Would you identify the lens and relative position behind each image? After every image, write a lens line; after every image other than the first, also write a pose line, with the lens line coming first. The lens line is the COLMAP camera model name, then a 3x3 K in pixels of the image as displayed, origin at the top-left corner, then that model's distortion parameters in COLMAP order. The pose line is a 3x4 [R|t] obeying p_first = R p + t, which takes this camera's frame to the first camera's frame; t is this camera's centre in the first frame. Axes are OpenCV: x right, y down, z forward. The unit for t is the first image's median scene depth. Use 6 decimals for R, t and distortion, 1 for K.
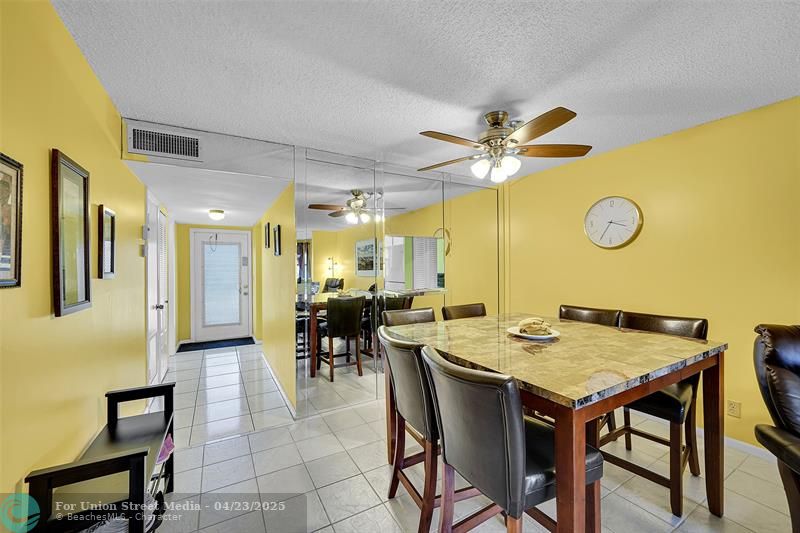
lens RADIAL K [[316.1, 0, 401.4], [0, 316.1, 266.8], [0, 0, 1]] dist [-0.004022, -0.000172]
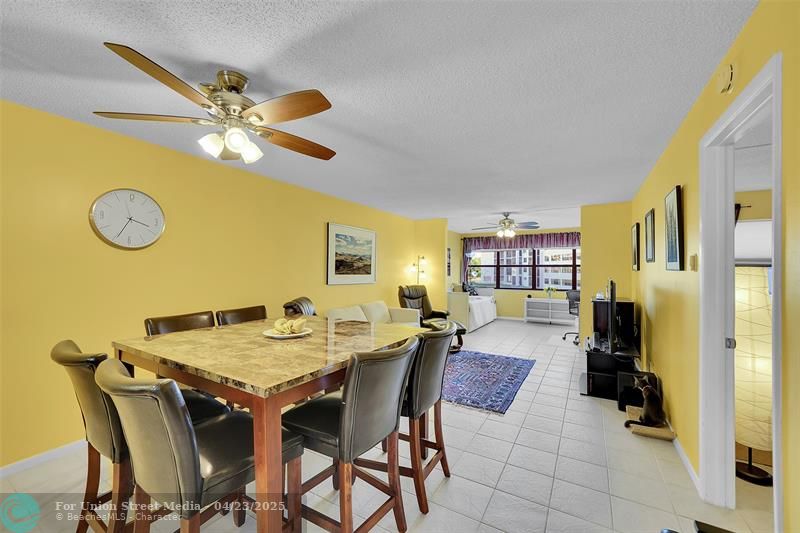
lens RADIAL K [[316.1, 0, 394.8], [0, 316.1, 268.9], [0, 0, 1]] dist [-0.004022, -0.000172]
pose [[-0.479597, 0.010477, 0.877427, -0.649948], [-0.007762, 0.999839, -0.016181, 0.009667], [-0.877455, -0.014571, -0.479438, 1.132225]]
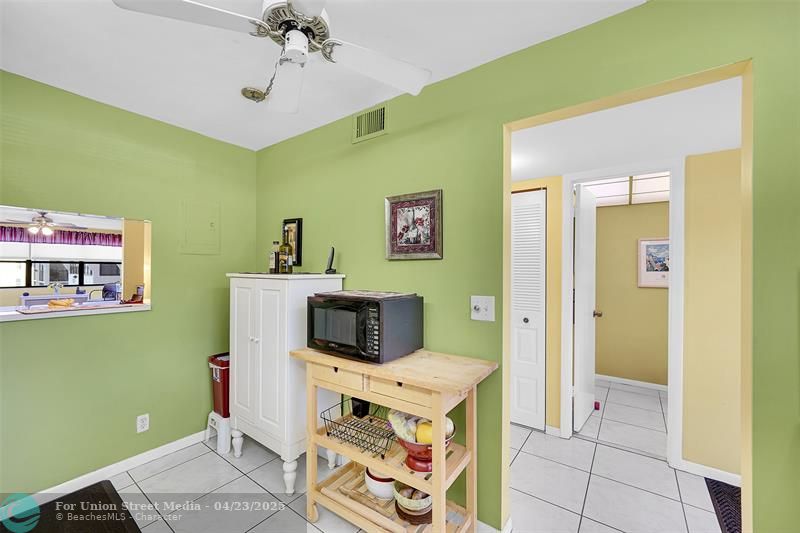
lens RADIAL K [[316.1, 0, 398.5], [0, 316.1, 267.5], [0, 0, 1]] dist [-0.004022, -0.000172]
pose [[-0.917718, -0.000801, -0.397231, -0.629561], [0.003964, 0.999930, -0.011173, 0.010802], [0.397212, -0.011828, -0.917650, 1.359425]]
